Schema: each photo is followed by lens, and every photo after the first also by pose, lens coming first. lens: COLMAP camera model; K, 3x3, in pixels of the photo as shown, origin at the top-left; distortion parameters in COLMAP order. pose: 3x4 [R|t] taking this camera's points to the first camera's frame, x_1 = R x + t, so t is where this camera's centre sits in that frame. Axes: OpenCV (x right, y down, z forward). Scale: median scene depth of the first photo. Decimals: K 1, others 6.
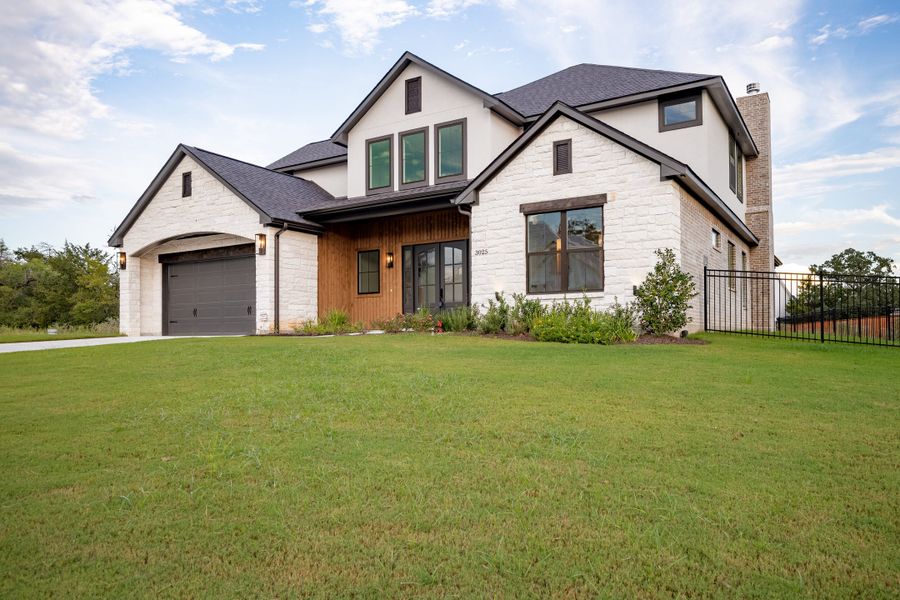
lens RADIAL K [[607.2, 0, 470.4], [0, 607.2, 314.4], [0, 0, 1]] dist [-0.005027, -0.002637]
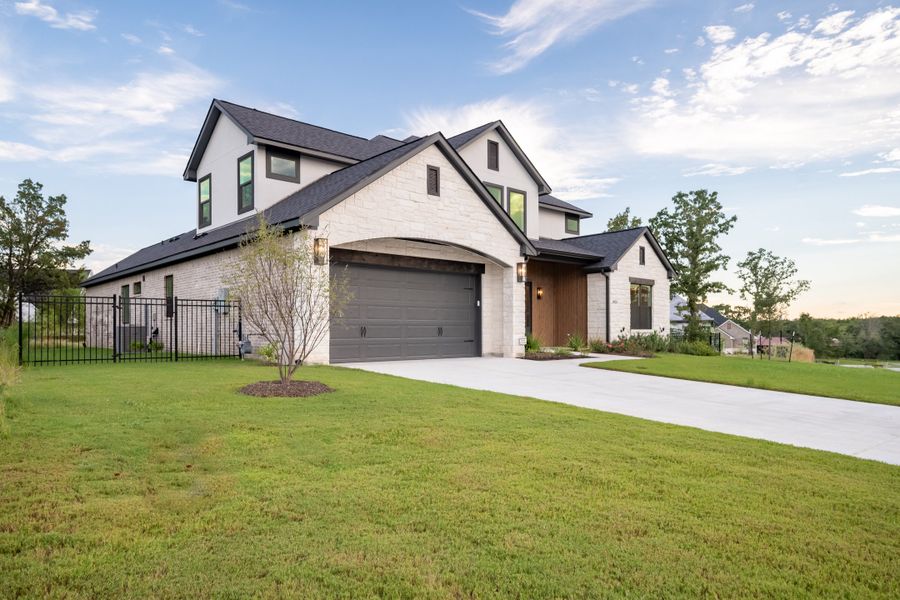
lens RADIAL K [[607.2, 0, 470.4], [0, 607.2, 314.4], [0, 0, 1]] dist [-0.005027, -0.002637]
pose [[0.233451, 0.034125, 0.971770, -1.306696], [-0.024533, 0.999273, -0.029197, -0.007003], [-0.972059, -0.017025, 0.234118, 0.777403]]
